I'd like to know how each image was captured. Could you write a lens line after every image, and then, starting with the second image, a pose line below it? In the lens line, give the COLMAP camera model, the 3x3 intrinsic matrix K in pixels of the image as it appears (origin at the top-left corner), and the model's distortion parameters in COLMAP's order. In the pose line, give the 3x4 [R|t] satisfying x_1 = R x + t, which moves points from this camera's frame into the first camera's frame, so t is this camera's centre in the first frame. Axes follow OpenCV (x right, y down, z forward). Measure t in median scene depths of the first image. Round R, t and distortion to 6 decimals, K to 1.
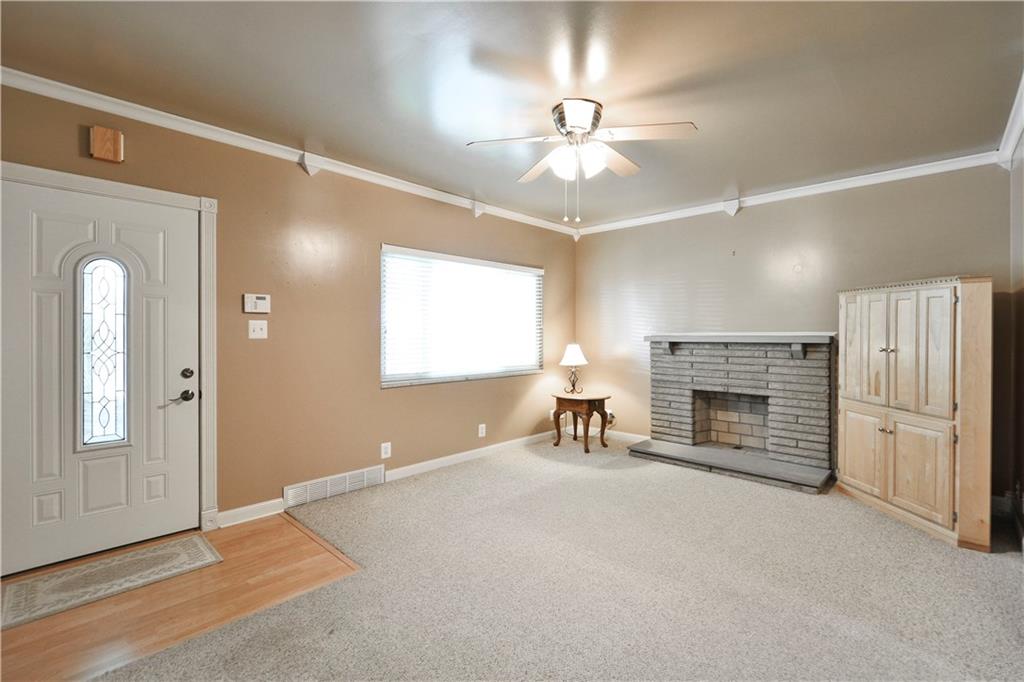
lens RADIAL K [[460.9, 0, 507.7], [0, 460.9, 337.6], [0, 0, 1]] dist [-0.000121, -0.000486]
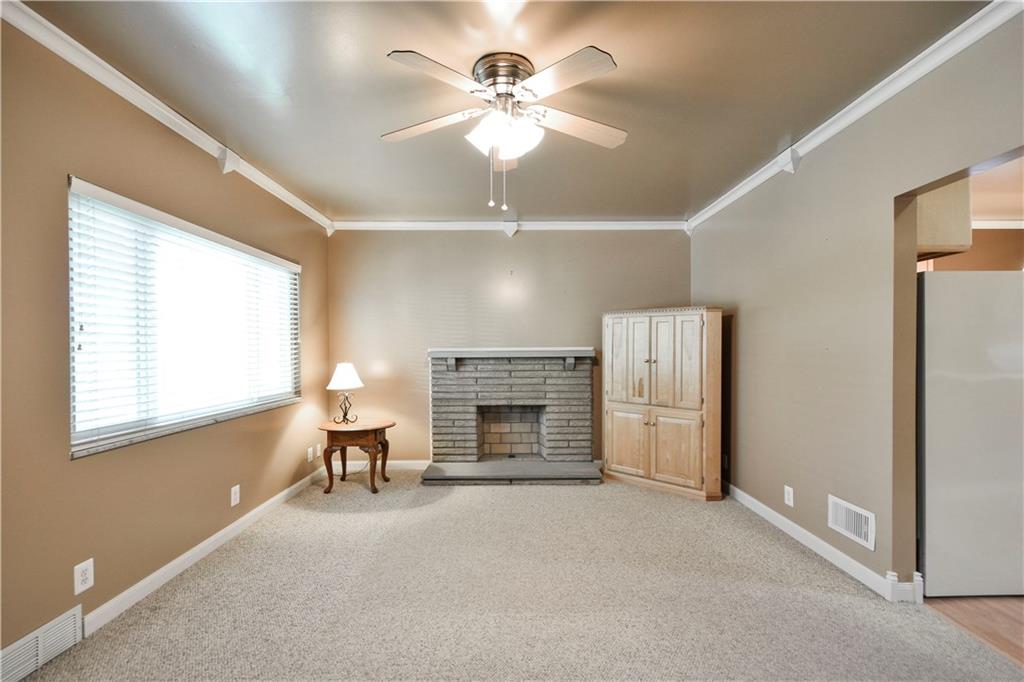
lens RADIAL K [[454.9, 0, 511.6], [0, 454.9, 353.3], [0, 0, 1]] dist [-0.001587, -0.000739]
pose [[0.711792, -0.010366, 0.702314, -0.262683], [0.010820, 0.999934, 0.003792, -0.002724], [-0.702307, 0.004900, 0.711857, 0.282588]]
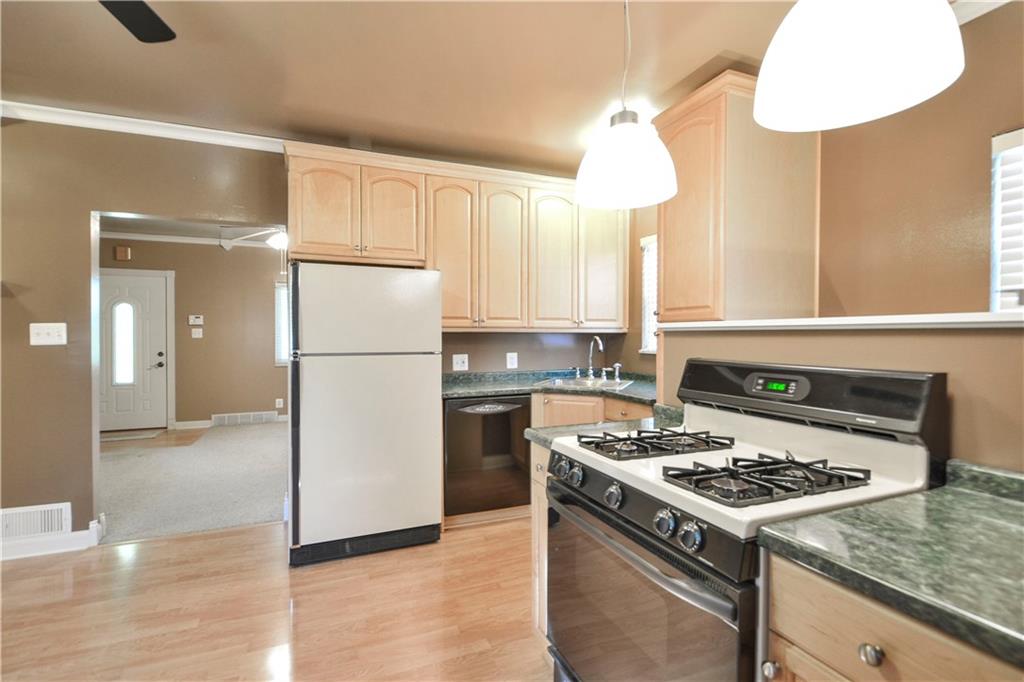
lens RADIAL K [[467.0, 0, 512.0], [0, 467.0, 341.0], [0, 0, 1]] dist [-0.000560, -0.000393]
pose [[0.914381, 0.001757, -0.404851, 1.158410], [0.000483, 0.999985, 0.005432, 0.004116], [0.404855, -0.005162, 0.914367, -0.217971]]
